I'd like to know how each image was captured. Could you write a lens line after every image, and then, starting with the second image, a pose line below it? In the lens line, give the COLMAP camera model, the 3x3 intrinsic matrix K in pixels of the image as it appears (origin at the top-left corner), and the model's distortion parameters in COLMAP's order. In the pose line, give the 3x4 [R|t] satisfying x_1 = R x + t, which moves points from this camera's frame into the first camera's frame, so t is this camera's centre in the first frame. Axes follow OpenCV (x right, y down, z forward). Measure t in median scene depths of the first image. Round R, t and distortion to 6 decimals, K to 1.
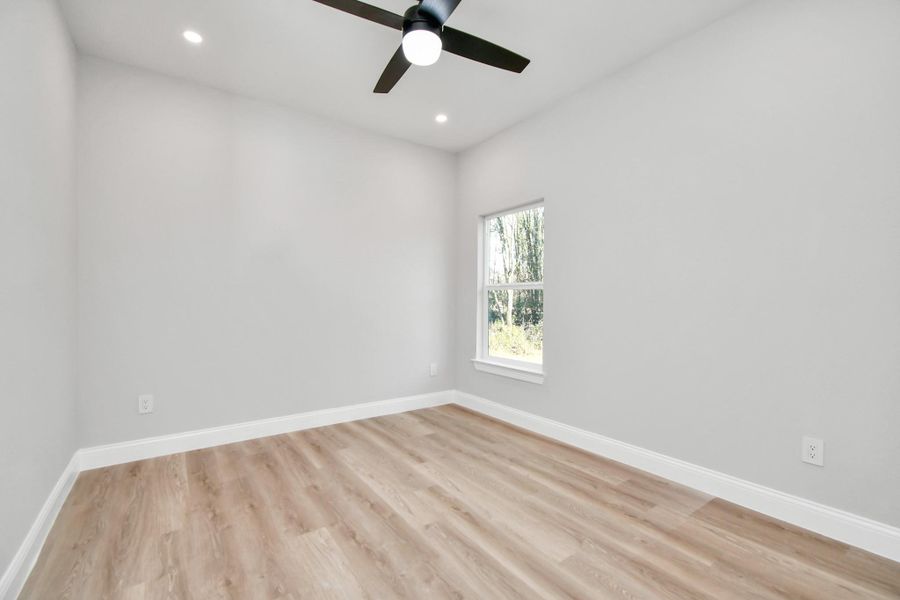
lens RADIAL K [[395.7, 0, 446.6], [0, 395.7, 305.1], [0, 0, 1]] dist [0.004631, 0.000389]
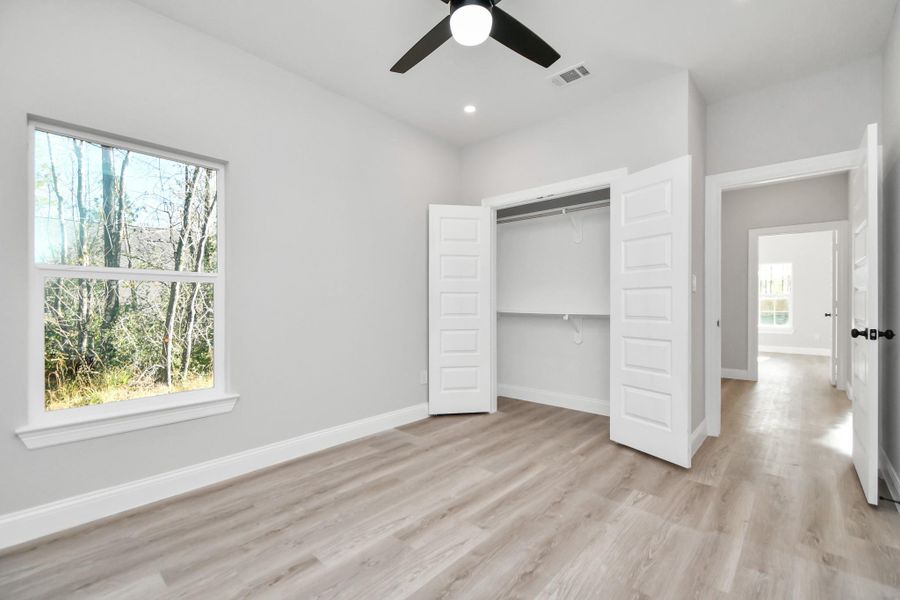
lens RADIAL K [[395.7, 0, 446.6], [0, 395.7, 305.1], [0, 0, 1]] dist [0.004631, 0.000389]
pose [[-0.223600, -0.006227, 0.974661, -0.826628], [0.012208, 0.999883, 0.009188, -0.002448], [-0.974605, 0.013953, -0.223498, 1.095614]]
